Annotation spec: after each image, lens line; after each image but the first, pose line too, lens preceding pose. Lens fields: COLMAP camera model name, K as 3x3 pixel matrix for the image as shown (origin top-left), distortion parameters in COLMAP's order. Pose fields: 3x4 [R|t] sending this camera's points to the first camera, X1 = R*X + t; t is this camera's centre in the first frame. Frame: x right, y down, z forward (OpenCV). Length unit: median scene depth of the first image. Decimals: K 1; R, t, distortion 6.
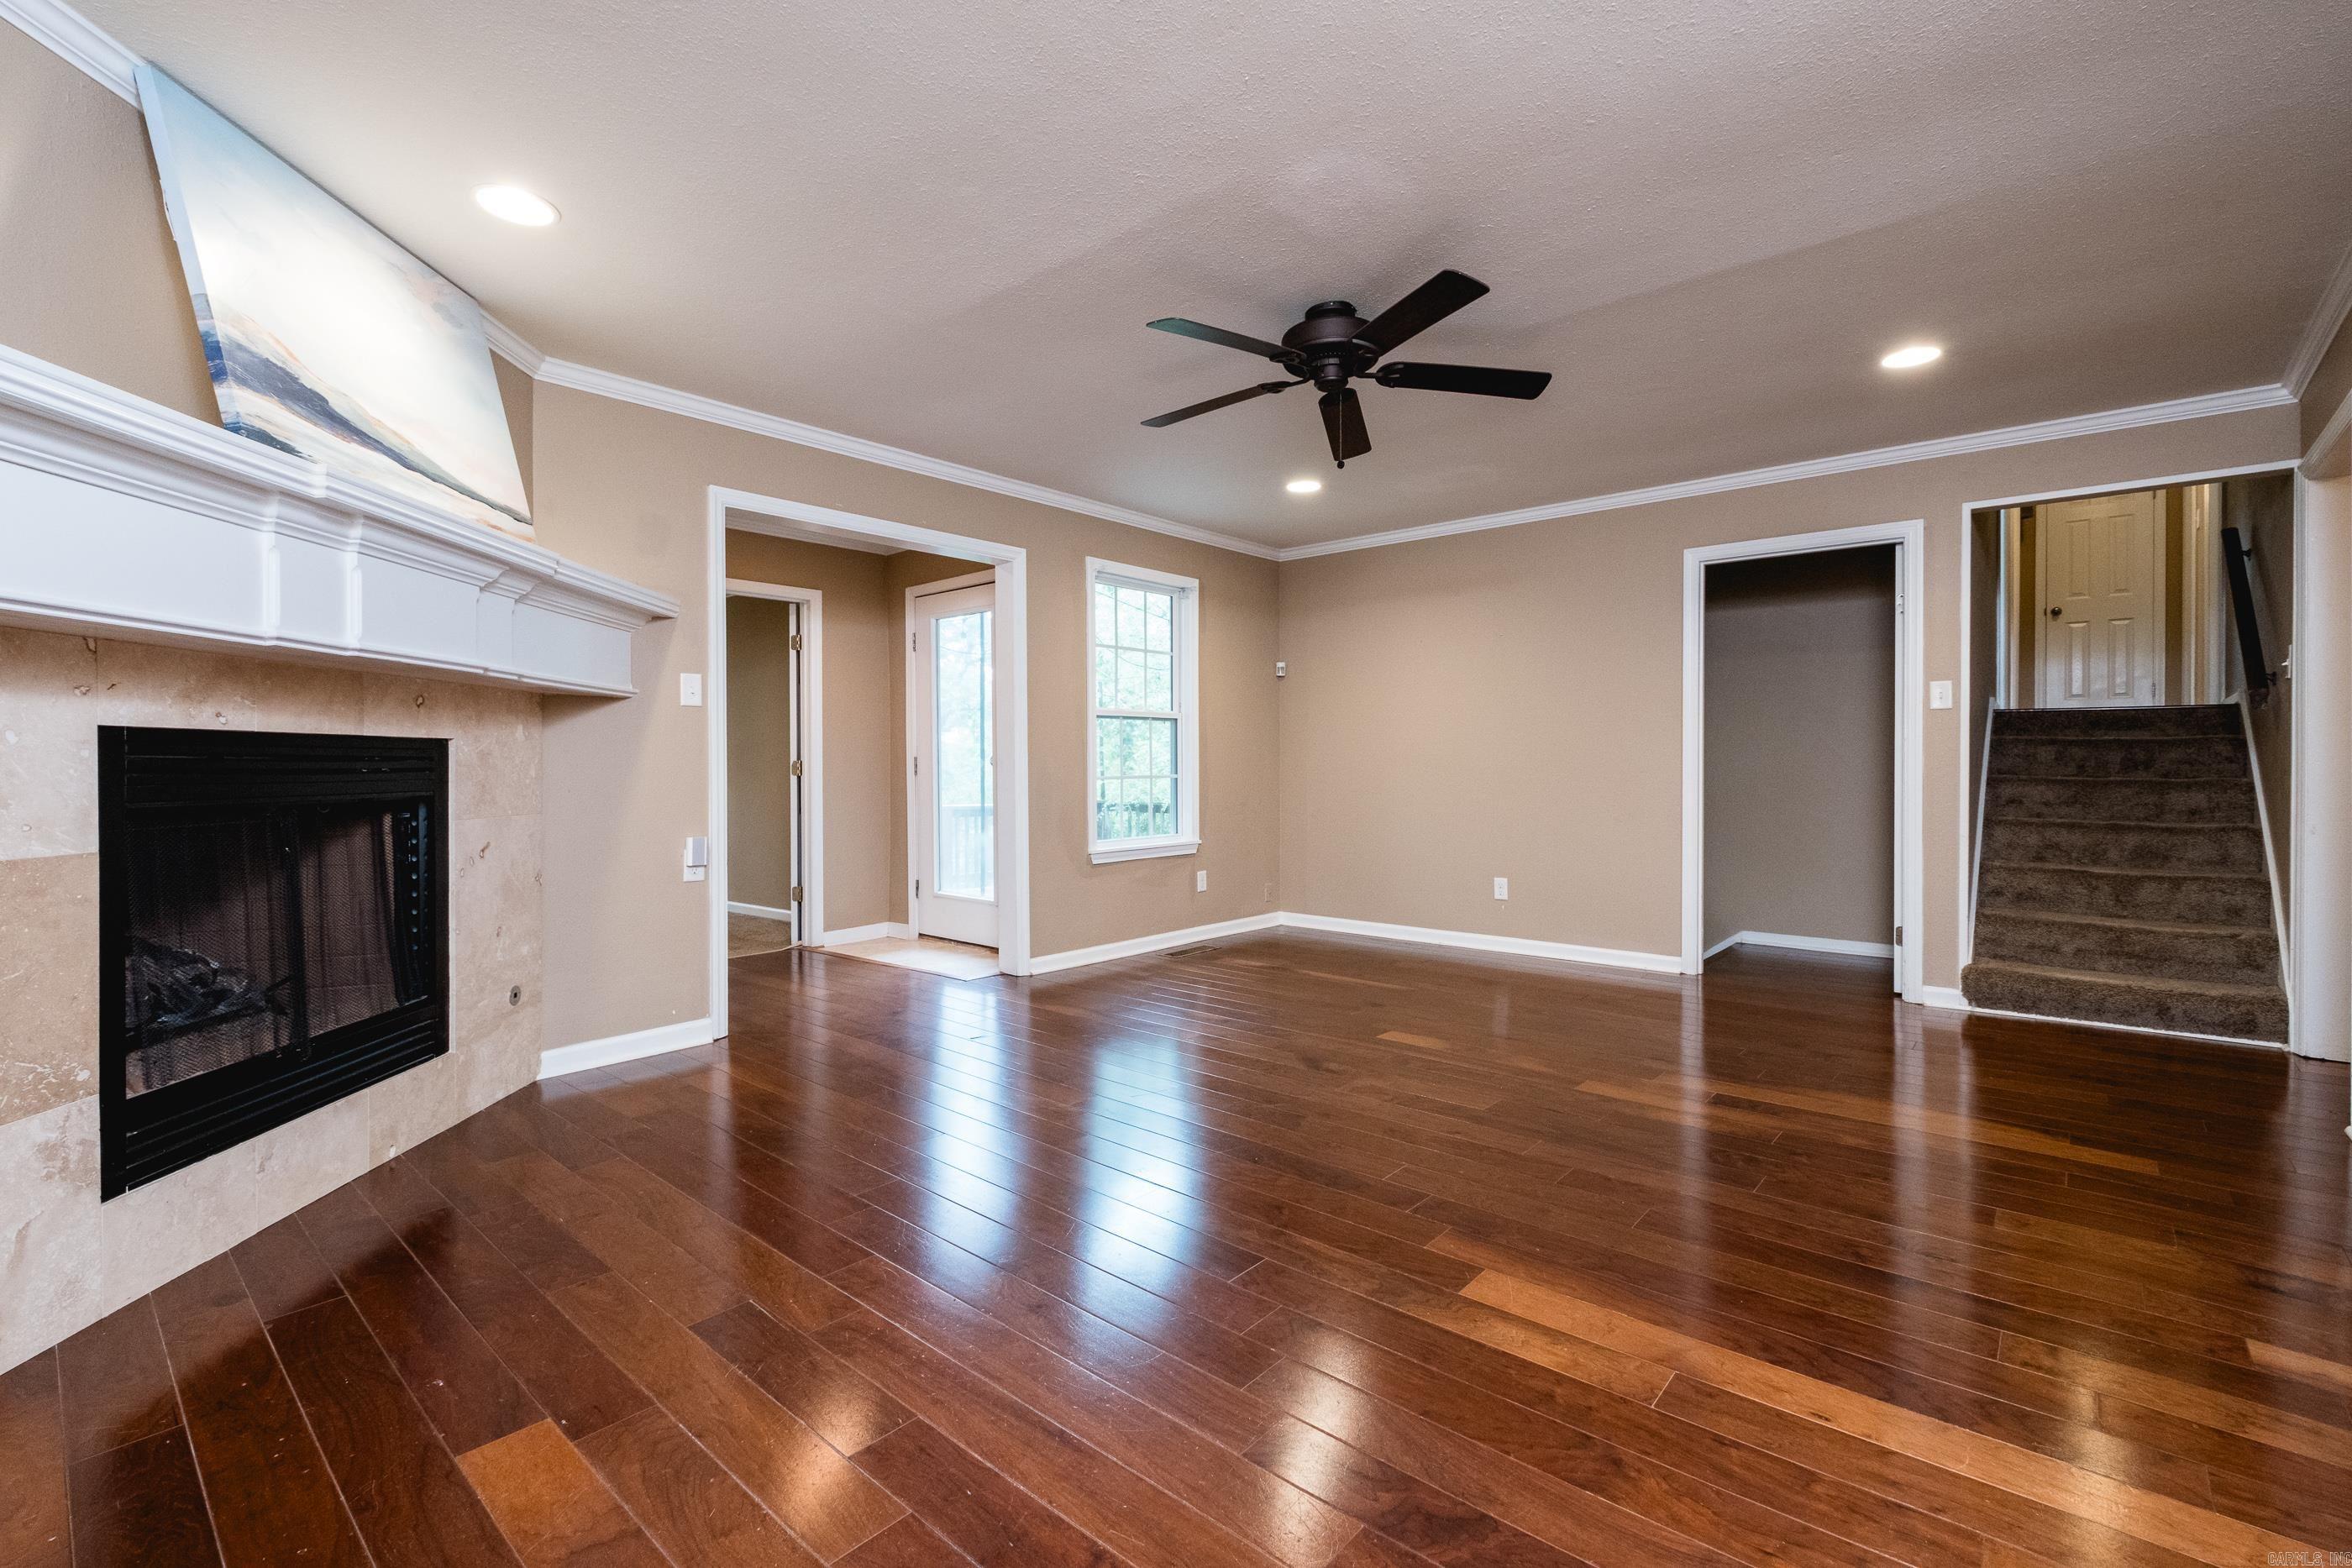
lens RADIAL K [[1045.2, 0, 1186.2], [0, 1045.2, 763.3], [0, 0, 1]] dist [0.006057, -0.003154]
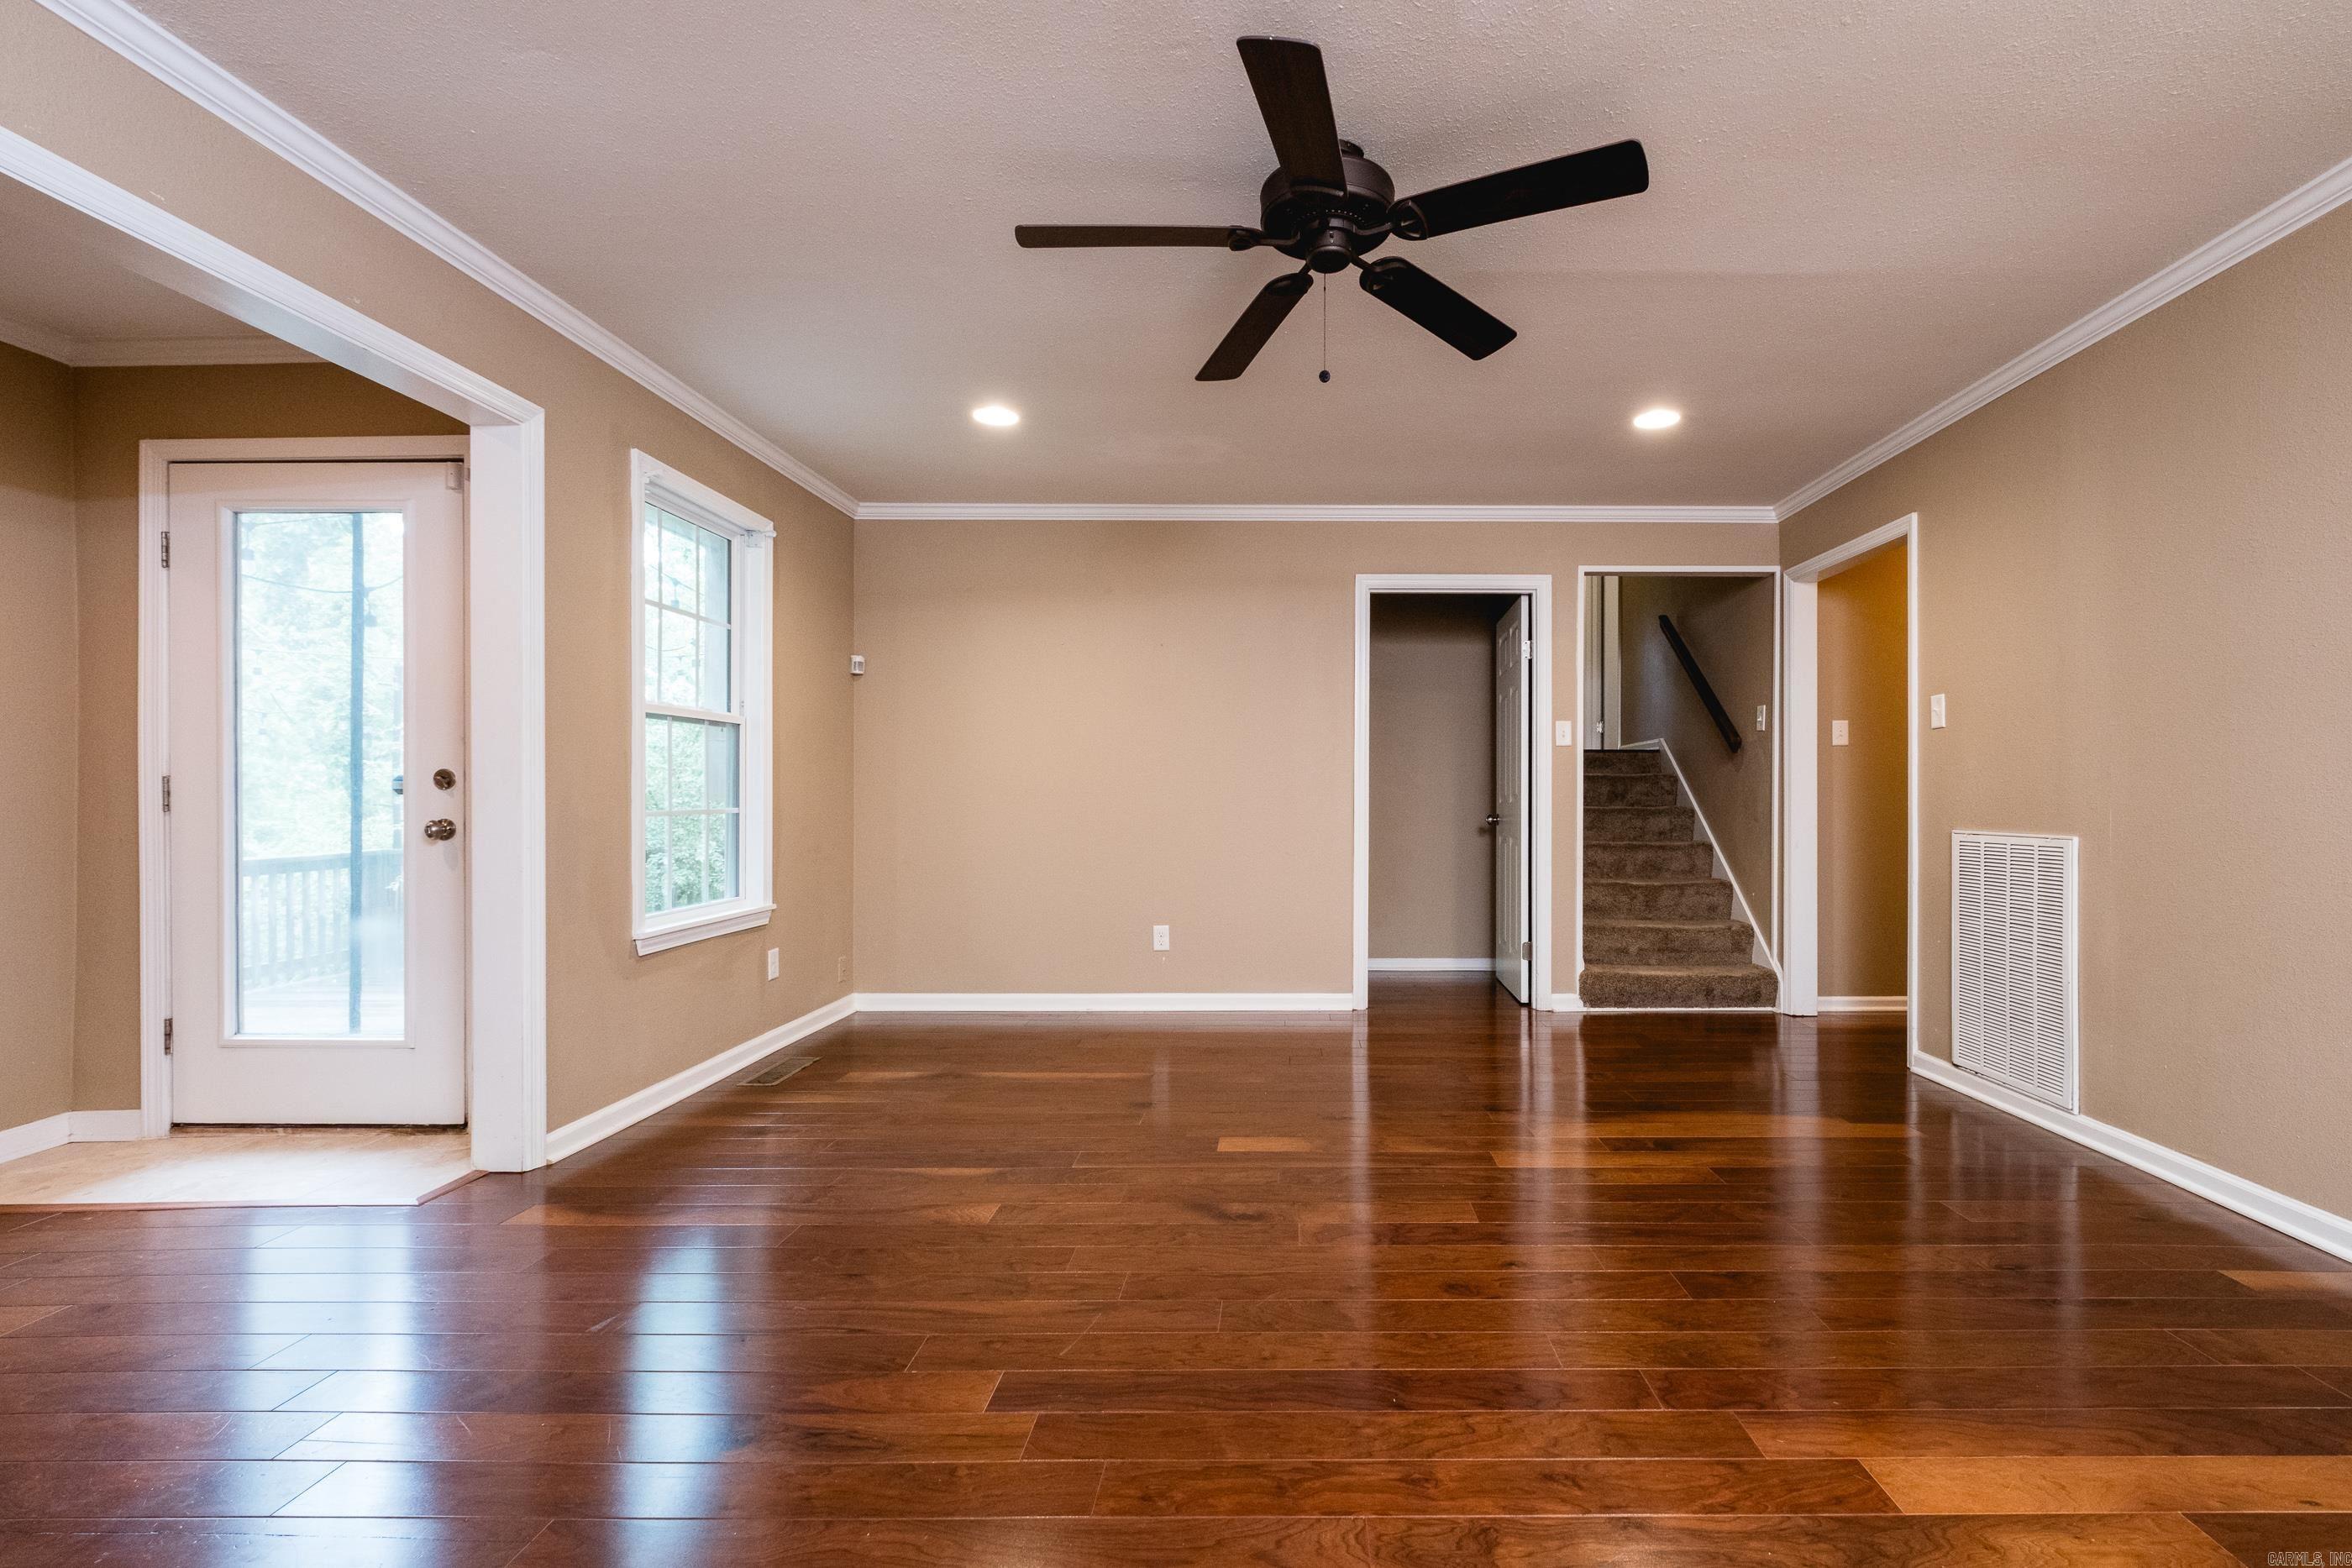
lens RADIAL K [[1045.2, 0, 1270.0], [0, 1045.2, 782.5], [0, 0, 1]] dist [0.006057, -0.003154]
pose [[0.753876, 0.010365, 0.656935, -0.263596], [-0.004040, 0.999930, -0.011140, 0.000769], [-0.657004, 0.005745, 0.753865, 0.368033]]
